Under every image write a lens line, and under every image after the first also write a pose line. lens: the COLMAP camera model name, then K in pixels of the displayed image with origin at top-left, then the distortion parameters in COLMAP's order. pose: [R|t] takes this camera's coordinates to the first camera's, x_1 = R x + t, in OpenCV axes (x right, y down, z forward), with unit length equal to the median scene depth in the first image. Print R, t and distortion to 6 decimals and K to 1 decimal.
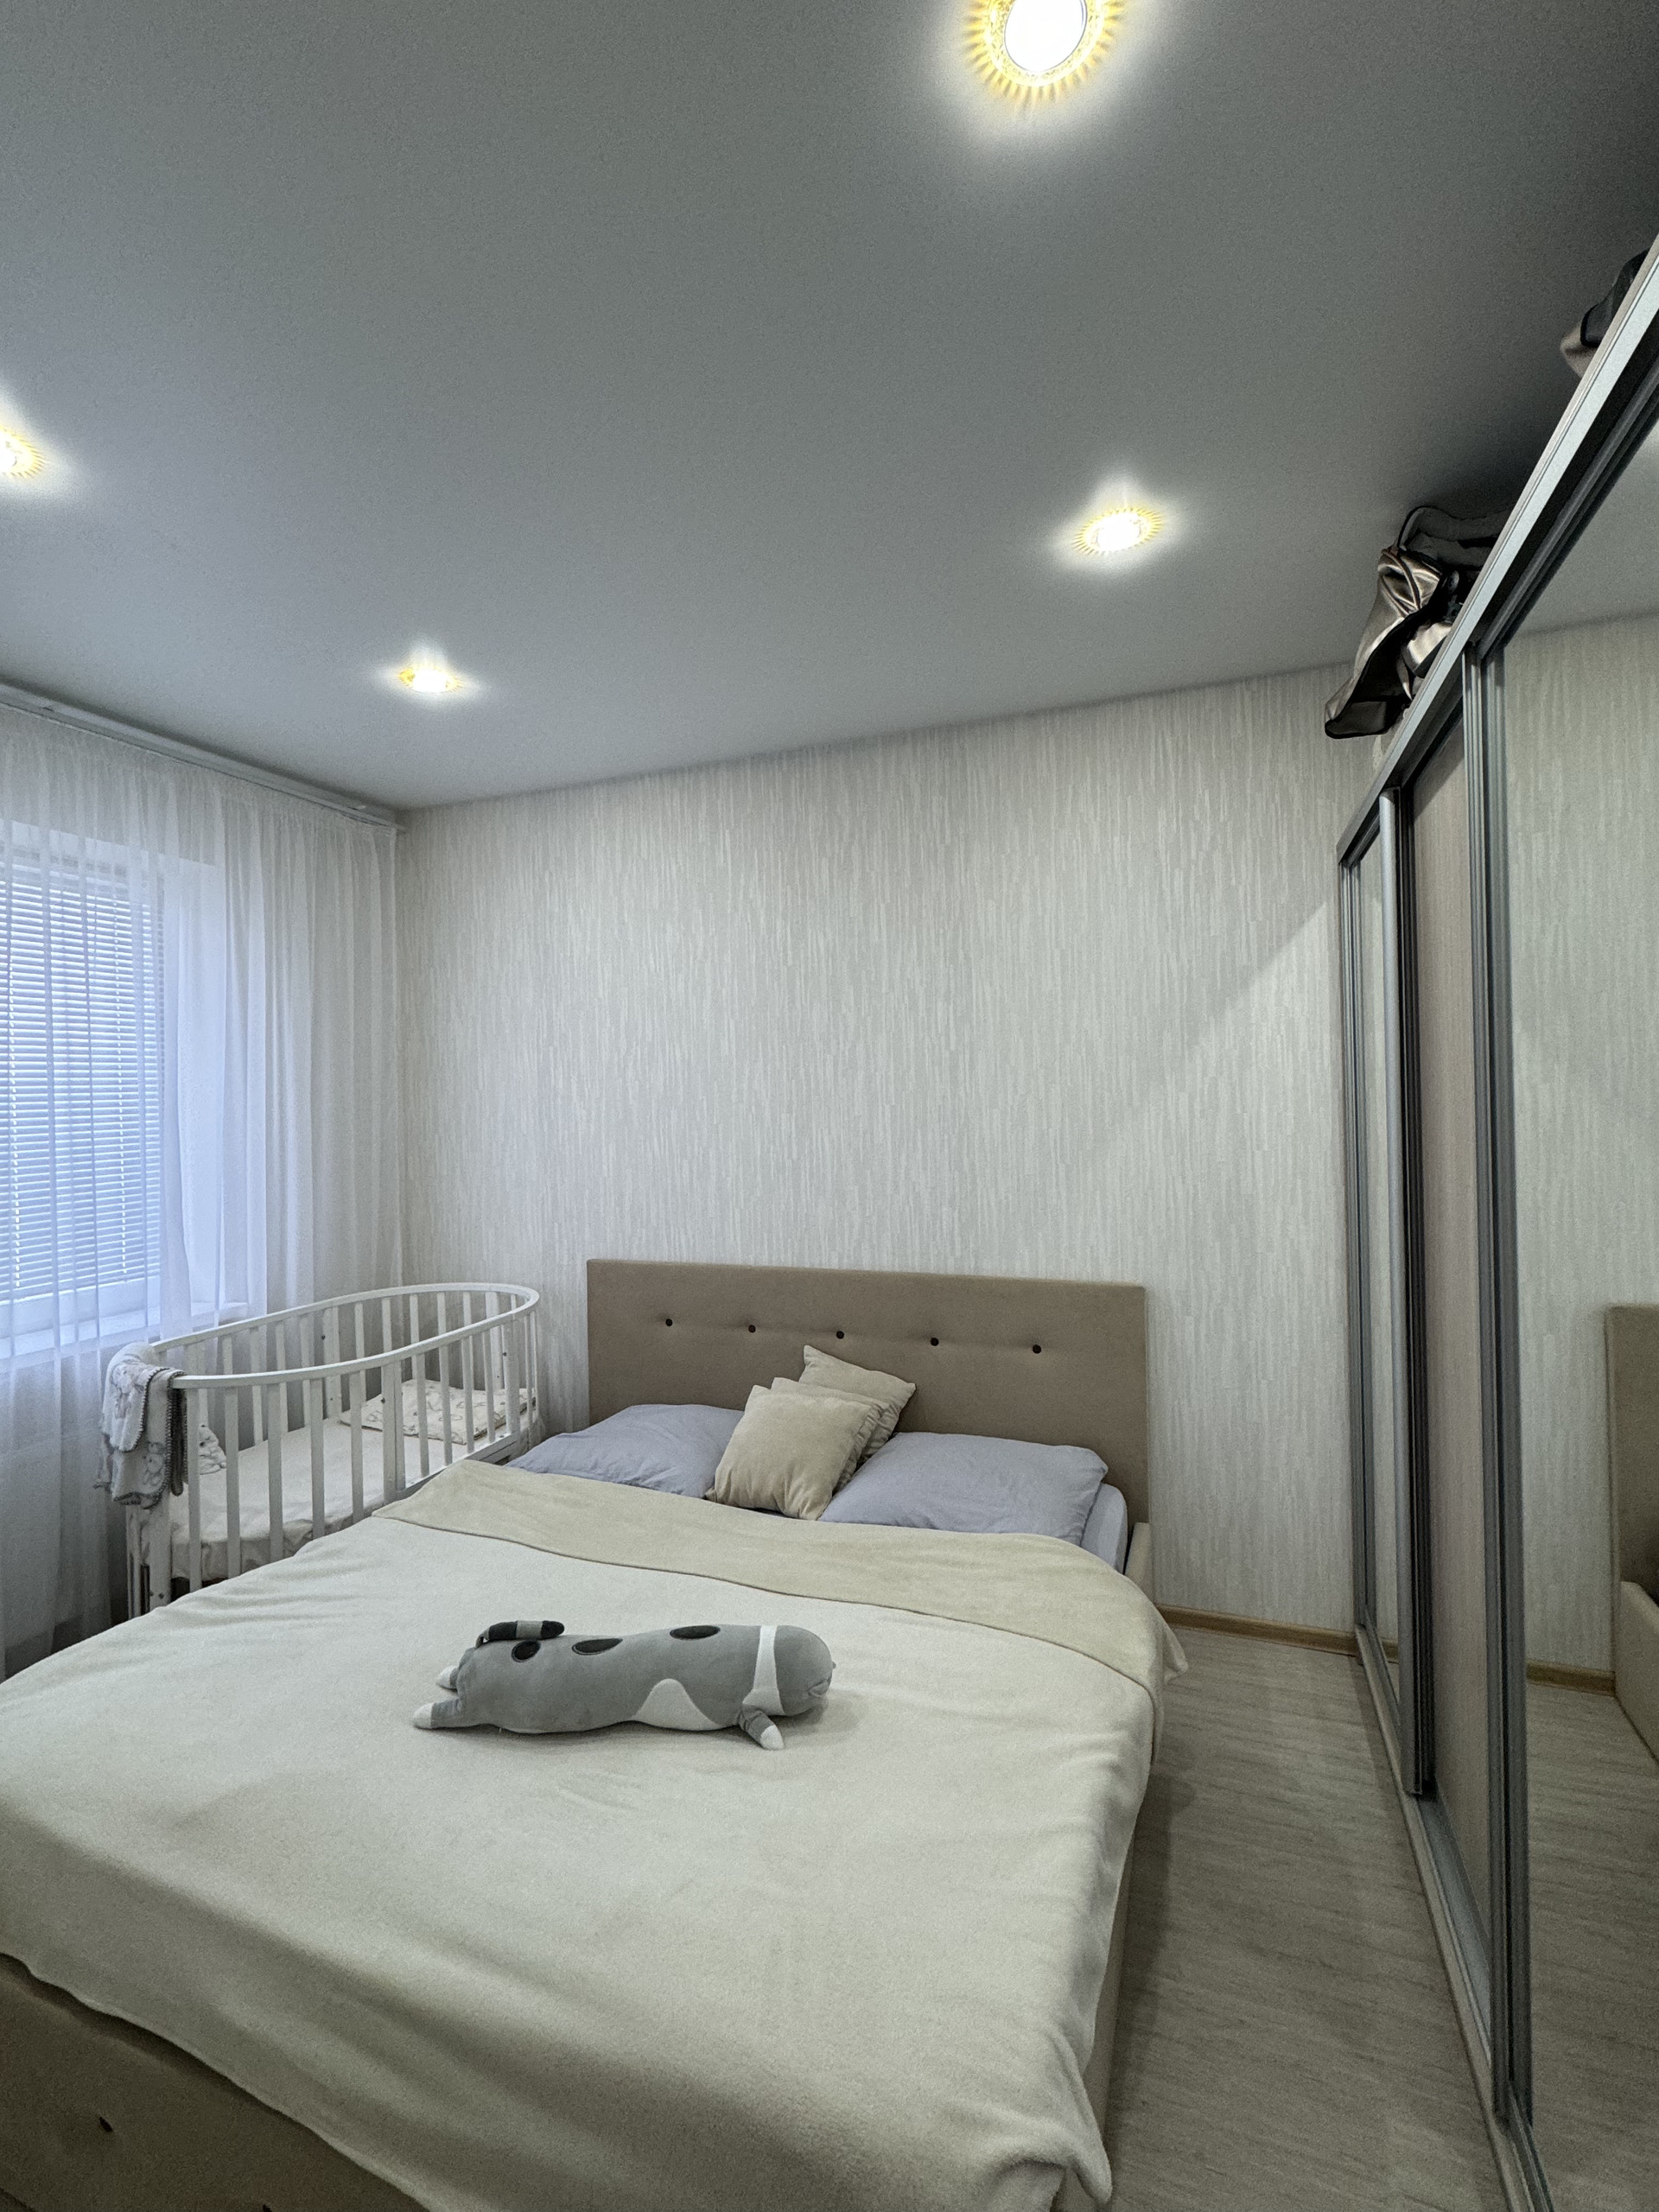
lens RADIAL K [[993.6, 0, 832.3], [0, 993.6, 1097.4], [0, 0, 1]] dist [-0.003556, 0.000292]
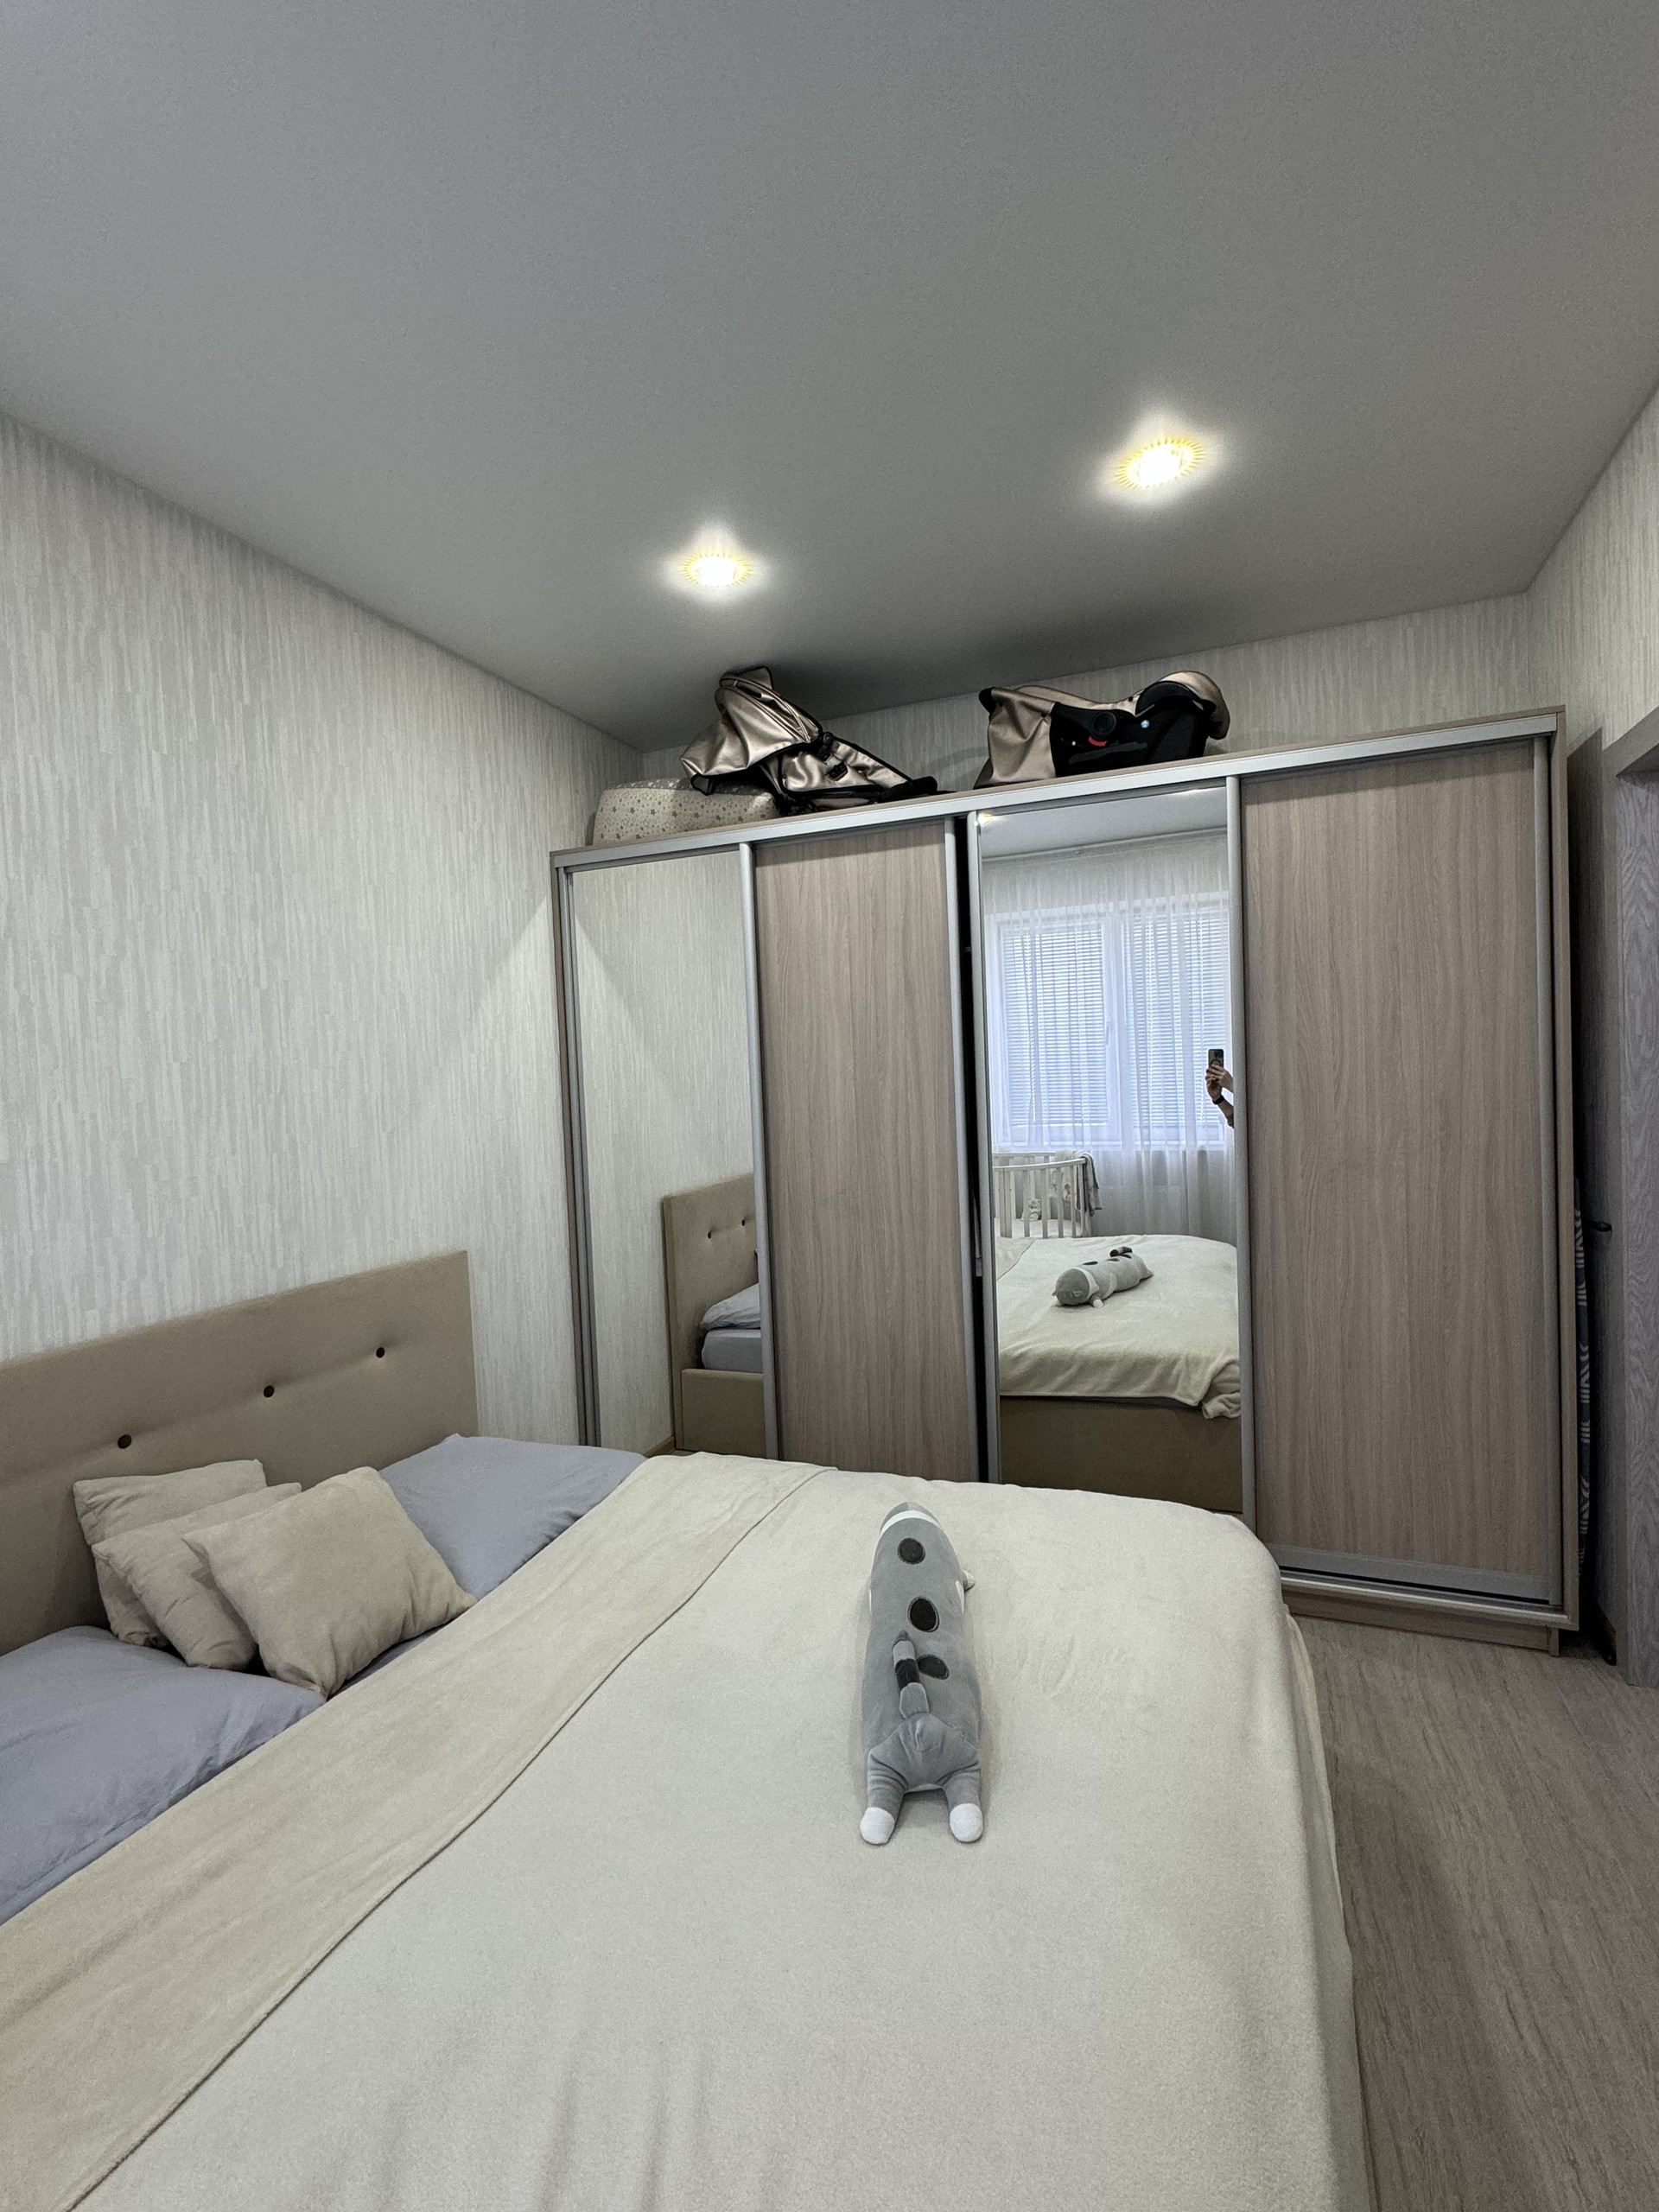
lens RADIAL K [[993.6, 0, 822.5], [0, 993.6, 1099.6], [0, 0, 1]] dist [-0.003556, 0.000292]
pose [[0.017002, -0.008701, 0.999818, -0.610982], [0.034205, 0.999382, 0.008116, 0.042970], [-0.999270, 0.034061, 0.017289, 0.580250]]
